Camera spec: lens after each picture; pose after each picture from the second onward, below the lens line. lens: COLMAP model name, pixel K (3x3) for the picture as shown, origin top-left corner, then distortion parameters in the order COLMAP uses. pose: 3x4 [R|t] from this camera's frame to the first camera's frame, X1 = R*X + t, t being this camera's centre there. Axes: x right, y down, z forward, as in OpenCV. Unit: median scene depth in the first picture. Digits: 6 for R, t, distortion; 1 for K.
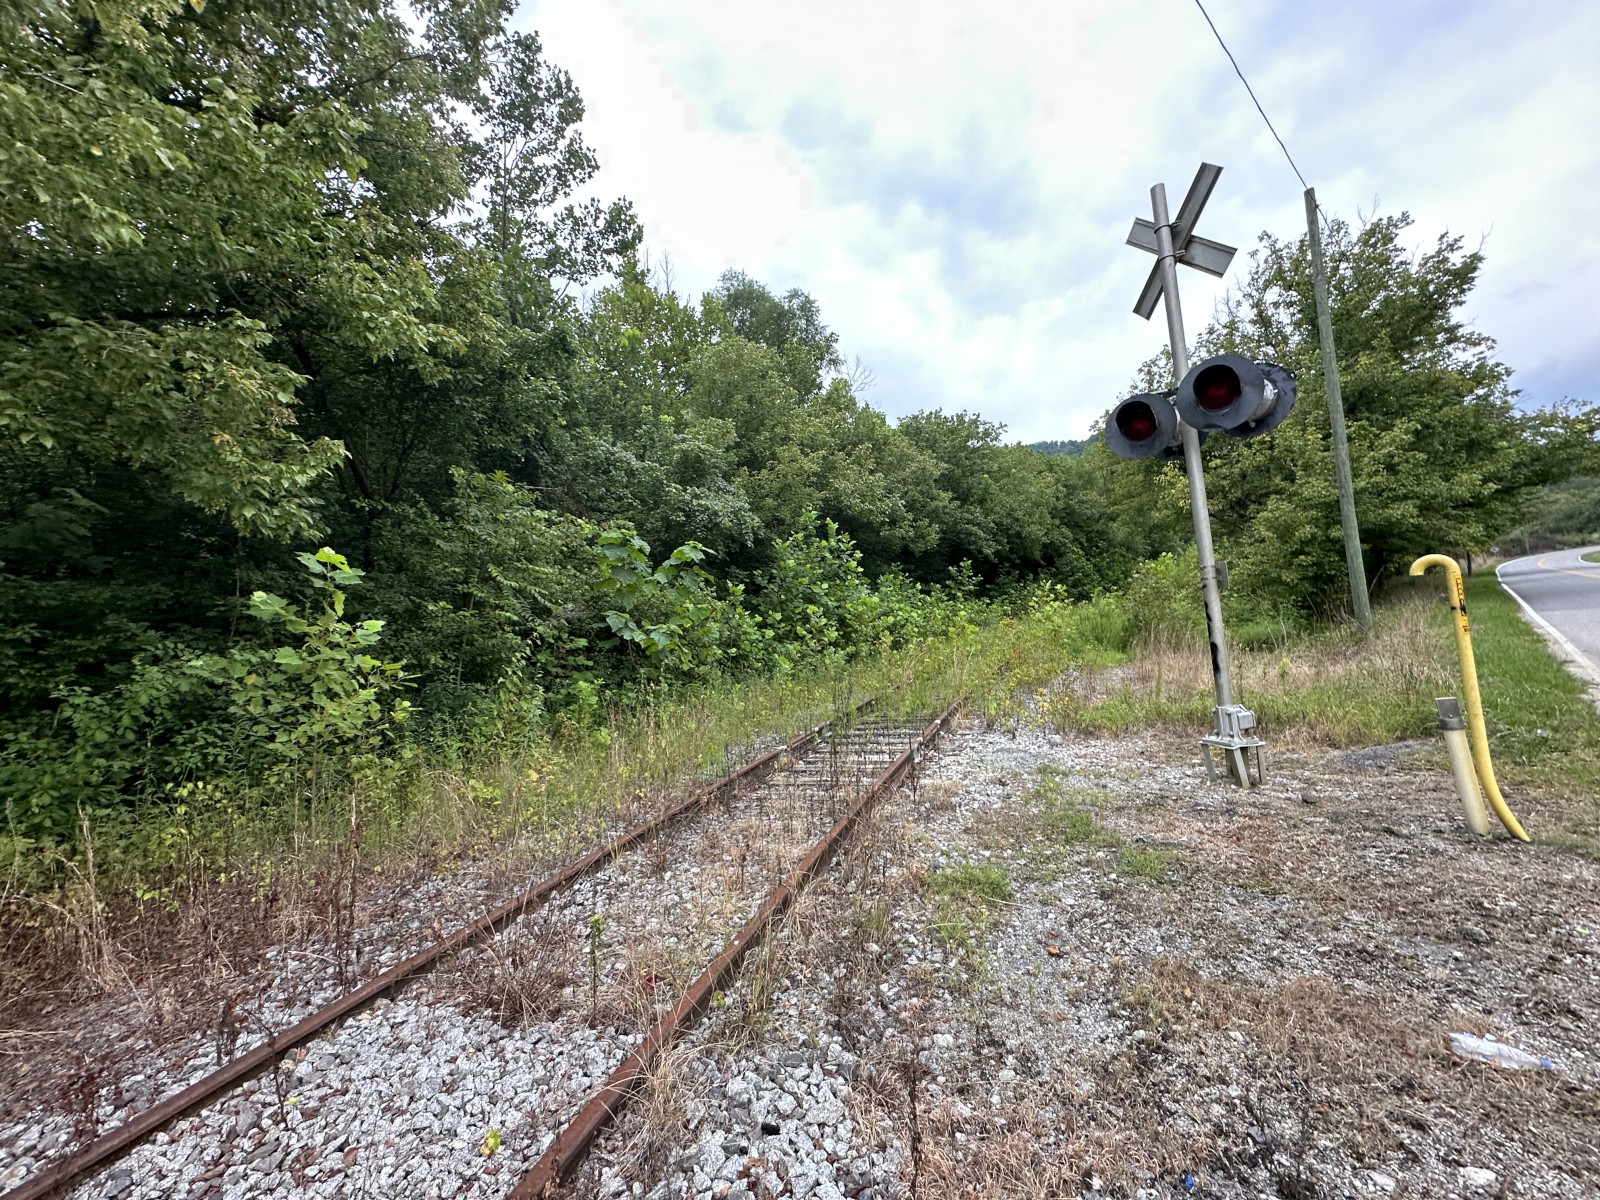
lens RADIAL K [[643.4, 0, 800.0], [0, 643.4, 600.0], [0, 0, 1]] dist [-0.004398, 0.000369]
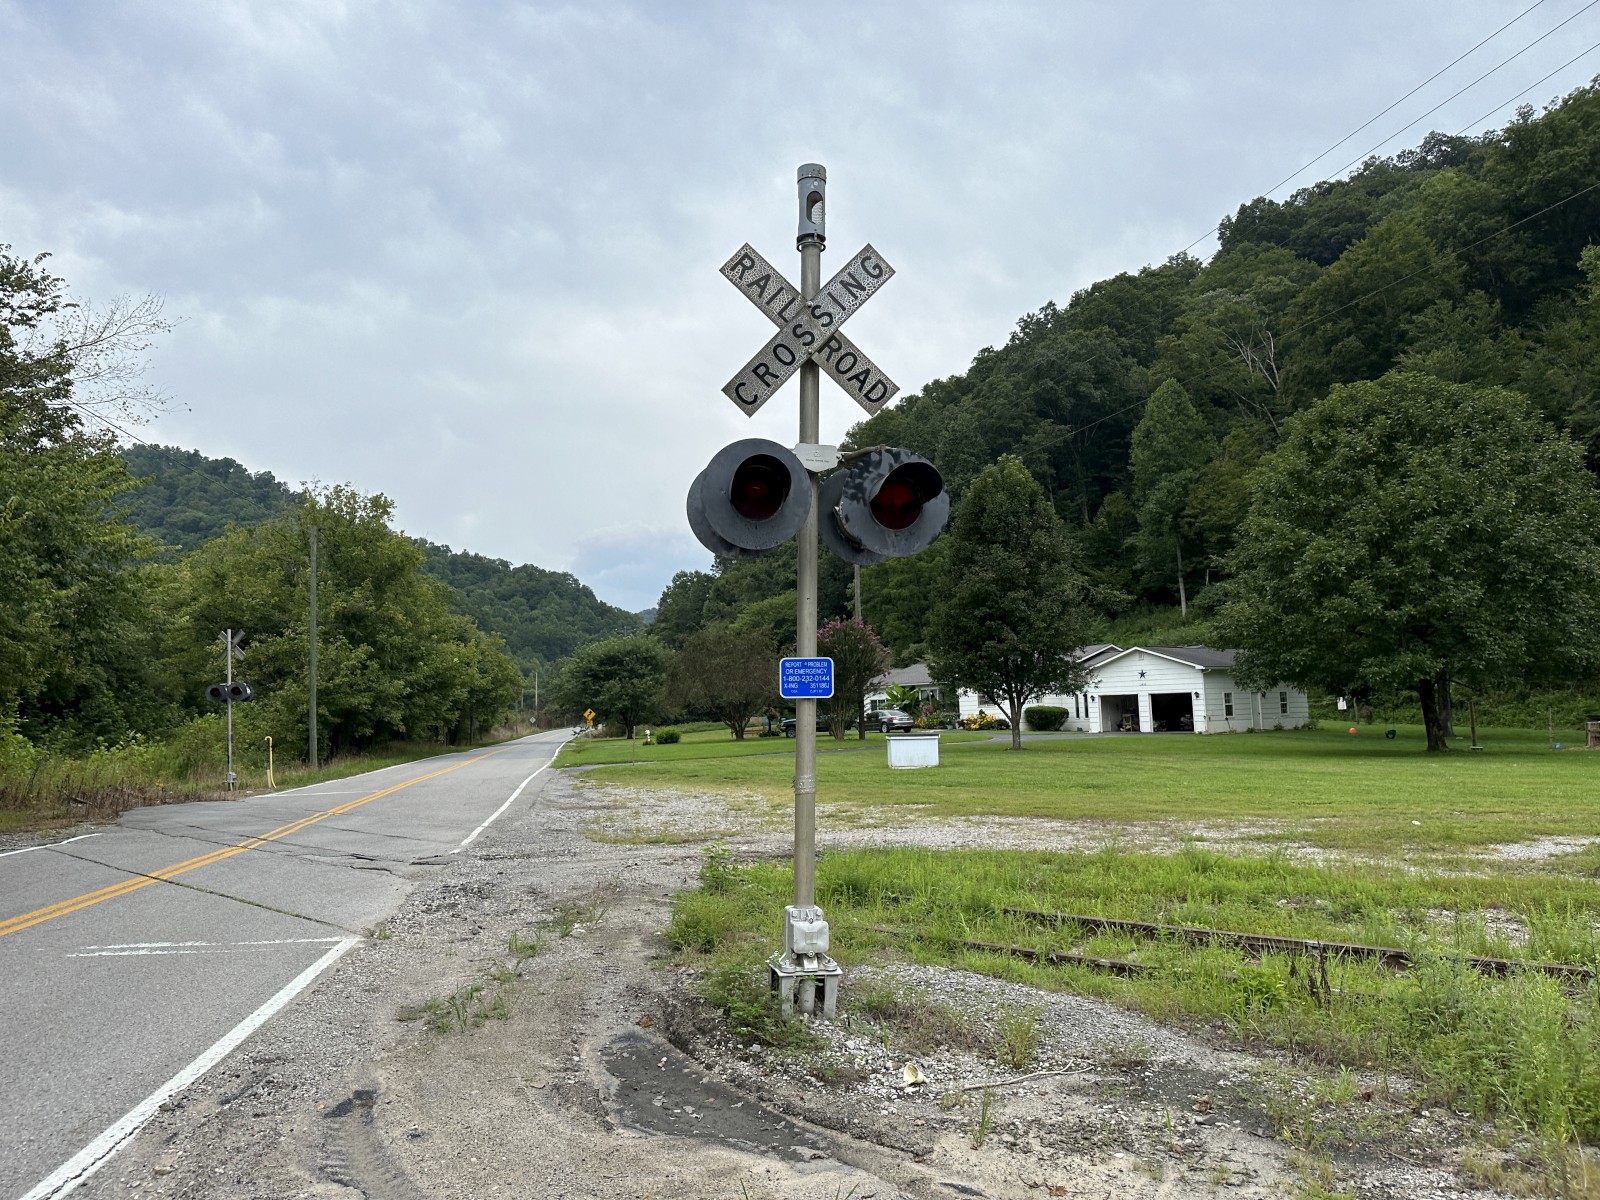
lens RADIAL K [[1175.0, 0, 800.0], [0, 1175.0, 600.0], [0, 0, 1]] dist [0.063996, -0.008472]
pose [[0.548234, 0.154748, 0.821883, -0.816254], [-0.042596, 0.986623, -0.157353, 0.028636], [-0.835239, 0.051258, 0.547493, -1.367579]]
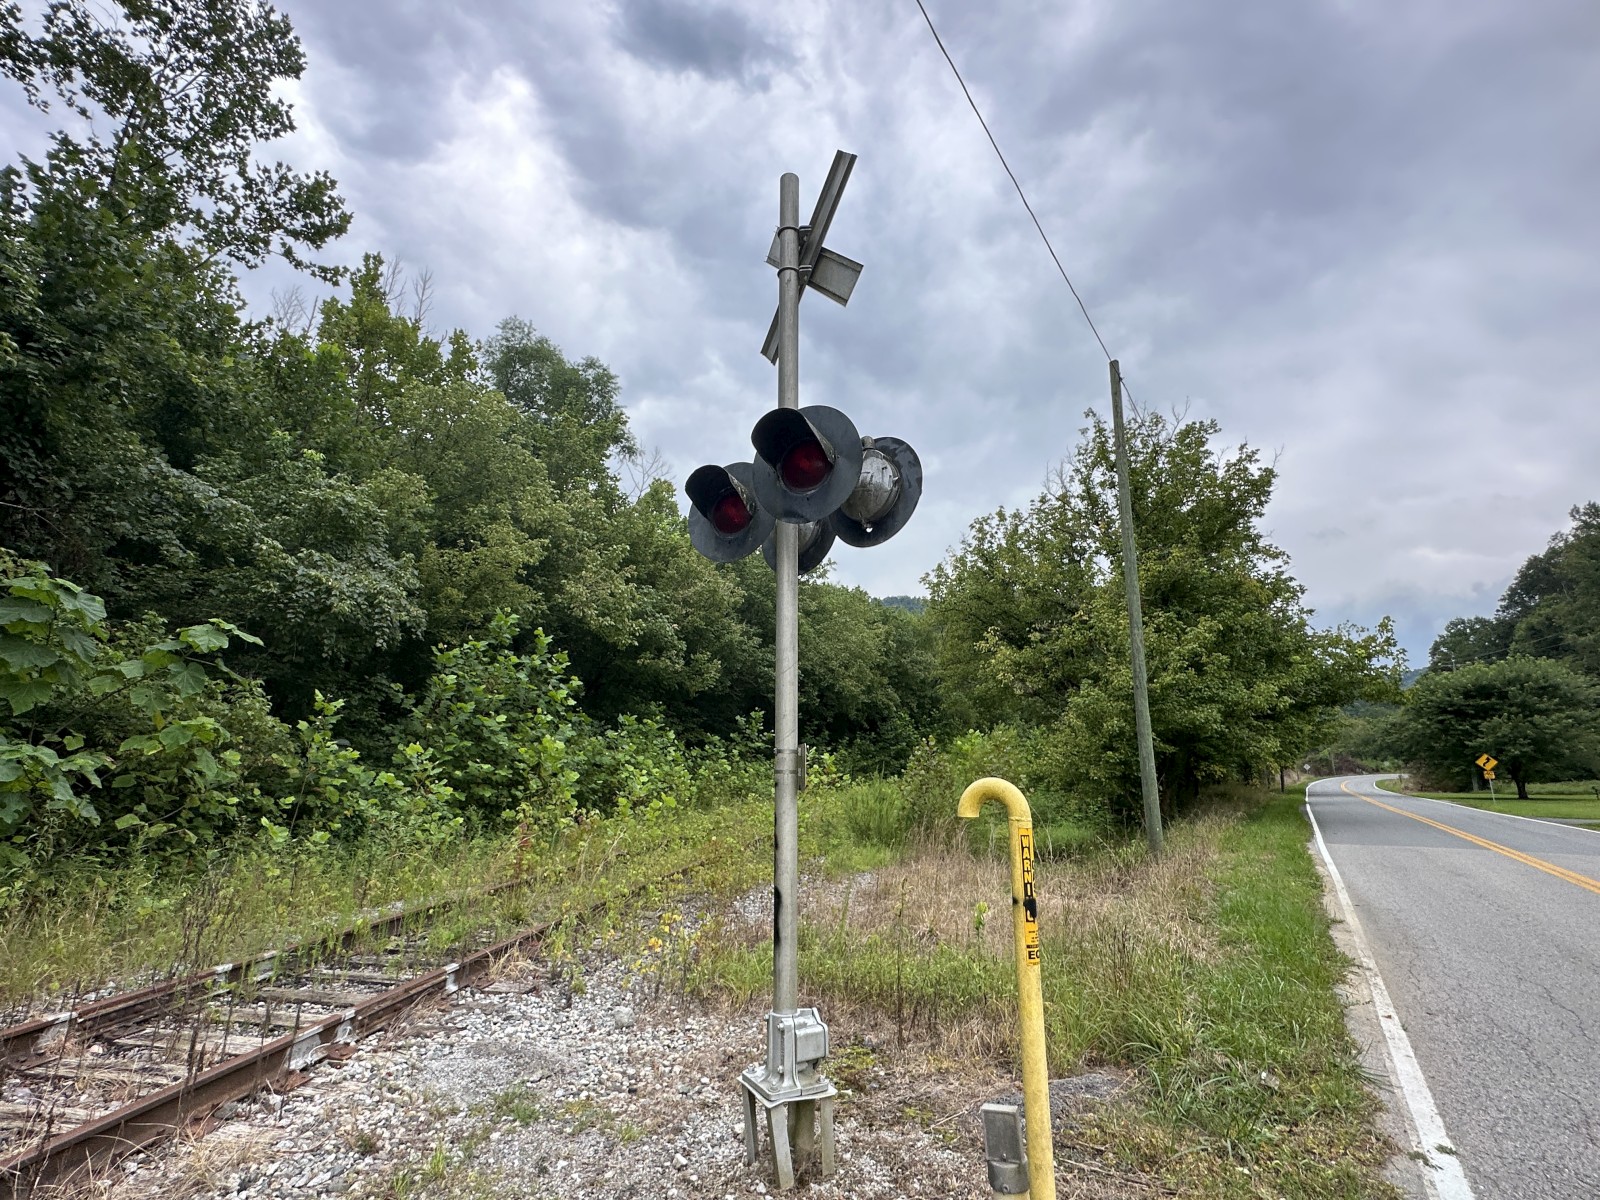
lens RADIAL K [[750.2, 0, 800.0], [0, 750.2, 600.0], [0, 0, 1]] dist [-0.003451, -0.000848]
pose [[0.964884, 0.155932, 0.211387, 0.111693], [-0.111968, 0.972122, -0.206015, -0.010520], [-0.237618, 0.175112, 0.955444, 0.074351]]
